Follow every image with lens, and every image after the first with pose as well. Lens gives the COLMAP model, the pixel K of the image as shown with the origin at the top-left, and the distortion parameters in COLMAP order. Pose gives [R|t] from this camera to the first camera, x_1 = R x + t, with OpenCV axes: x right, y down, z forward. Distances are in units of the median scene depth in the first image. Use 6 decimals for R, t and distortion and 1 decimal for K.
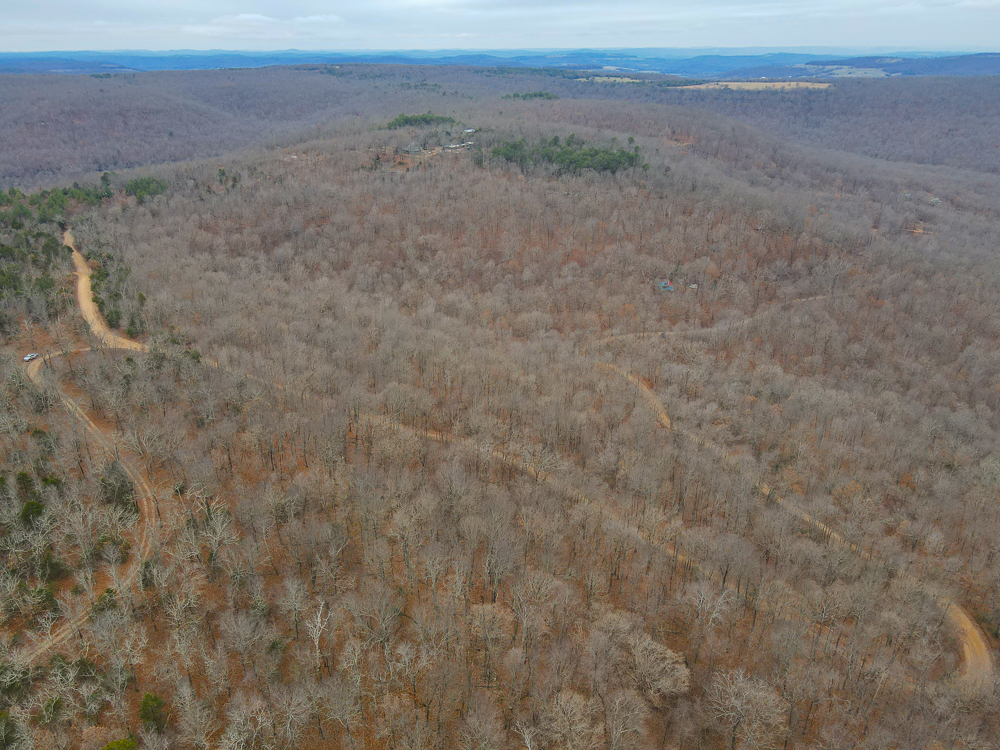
lens RADIAL K [[705.4, 0, 495.1], [0, 705.4, 373.0], [0, 0, 1]] dist [0.001028, 0.000386]
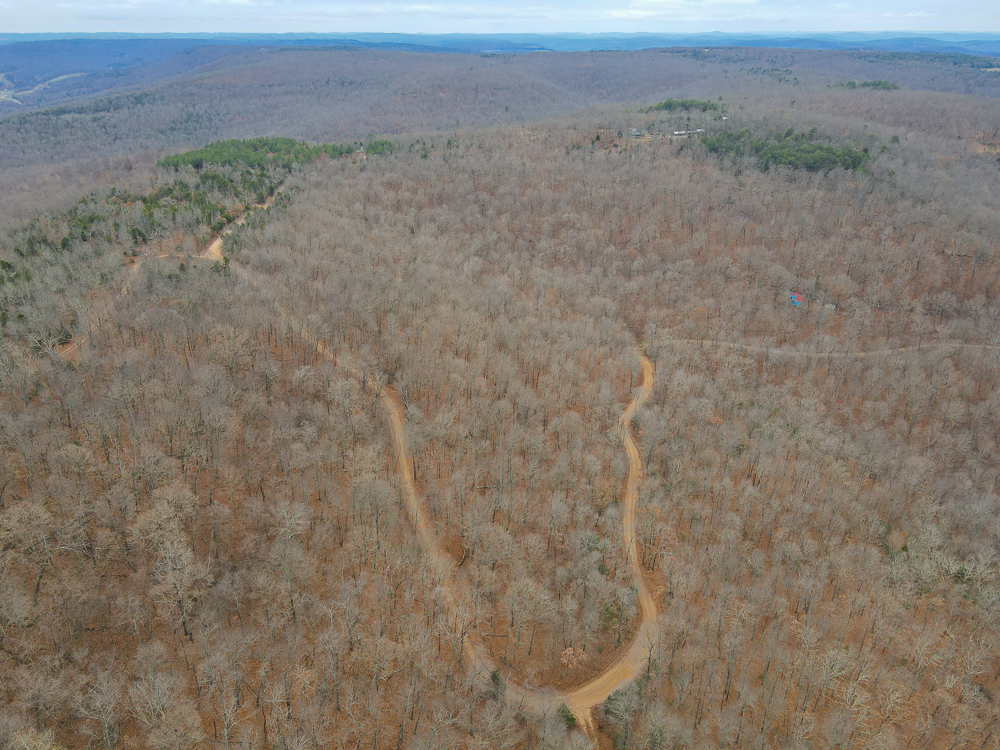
lens RADIAL K [[705.4, 0, 495.1], [0, 705.4, 373.0], [0, 0, 1]] dist [0.001028, 0.000386]
pose [[0.863986, 0.219277, -0.453261, 0.245349], [-0.209874, 0.975098, 0.071677, -0.013889], [0.457691, 0.033200, 0.888491, 0.027830]]
